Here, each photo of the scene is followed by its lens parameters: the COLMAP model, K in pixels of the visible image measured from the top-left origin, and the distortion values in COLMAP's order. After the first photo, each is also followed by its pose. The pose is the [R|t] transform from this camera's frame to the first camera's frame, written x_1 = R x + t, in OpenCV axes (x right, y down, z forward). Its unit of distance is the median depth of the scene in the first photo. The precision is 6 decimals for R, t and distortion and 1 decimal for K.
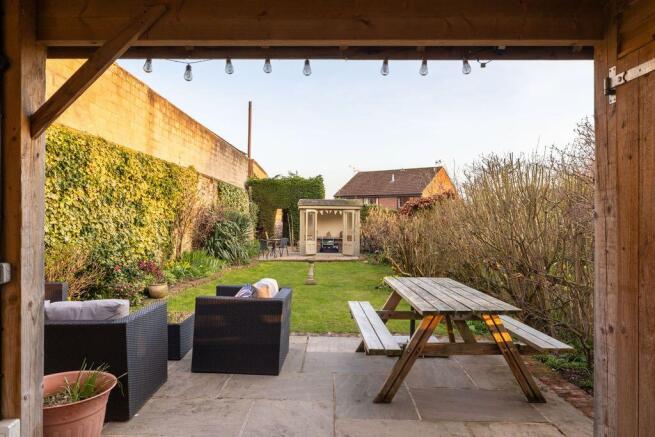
lens RADIAL K [[443.6, 0, 326.6], [0, 443.6, 218.1], [0, 0, 1]] dist [-0.002500, -0.000249]
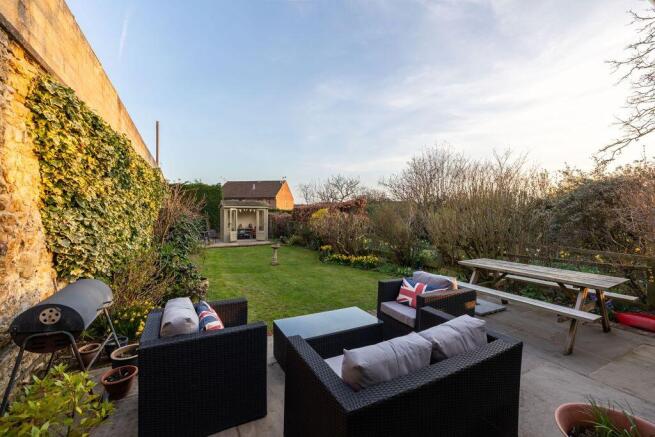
lens RADIAL K [[274.8, 0, 327.5], [0, 274.8, 217.9], [0, 0, 1]] dist [0.001191, 0.000018]
pose [[0.876113, -0.012442, 0.481946, -0.187365], [0.001368, 0.999727, 0.023323, -0.009484], [-0.482104, -0.019774, 0.875891, 0.113696]]
